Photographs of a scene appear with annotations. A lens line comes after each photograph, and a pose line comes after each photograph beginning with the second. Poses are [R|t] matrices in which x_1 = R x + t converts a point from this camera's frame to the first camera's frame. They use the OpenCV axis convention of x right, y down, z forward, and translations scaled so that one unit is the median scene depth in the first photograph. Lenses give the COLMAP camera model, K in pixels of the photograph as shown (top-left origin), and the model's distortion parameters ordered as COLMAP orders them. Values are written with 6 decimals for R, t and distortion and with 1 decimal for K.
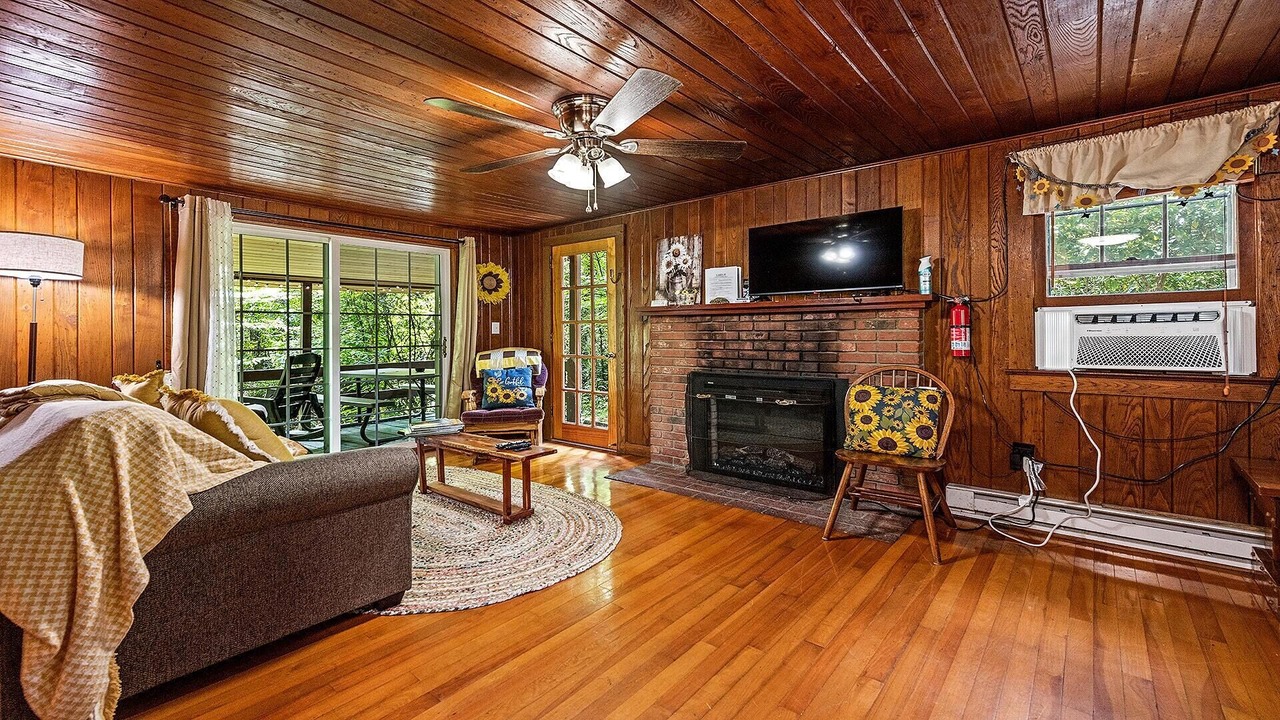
lens RADIAL K [[540.9, 0, 633.3], [0, 540.9, 331.1], [0, 0, 1]] dist [0.004497, 0.000117]
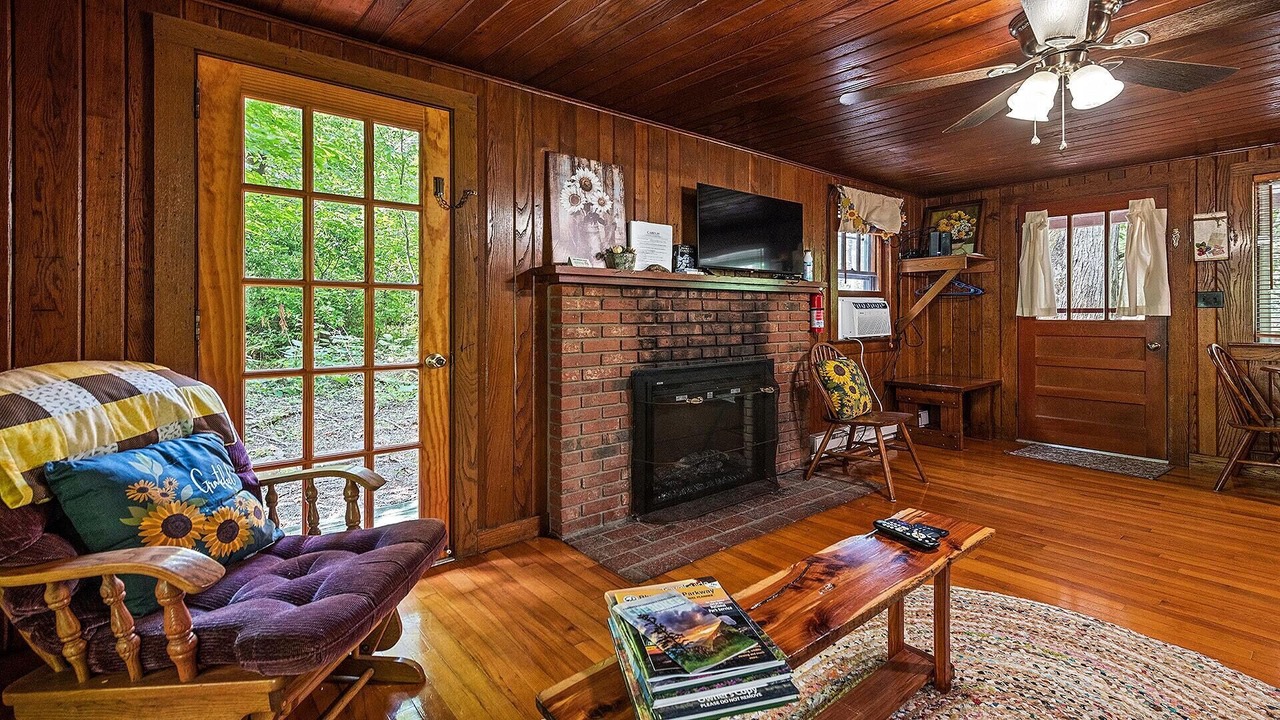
lens RADIAL K [[580.3, 0, 639.3], [0, 580.3, 313.9], [0, 0, 1]] dist [0.001541, 0.000152]
pose [[0.172045, 0.004138, 0.985080, -0.597612], [-0.004383, 0.999984, -0.003435, 0.006839], [-0.985079, -0.003727, 0.172061, 0.870053]]
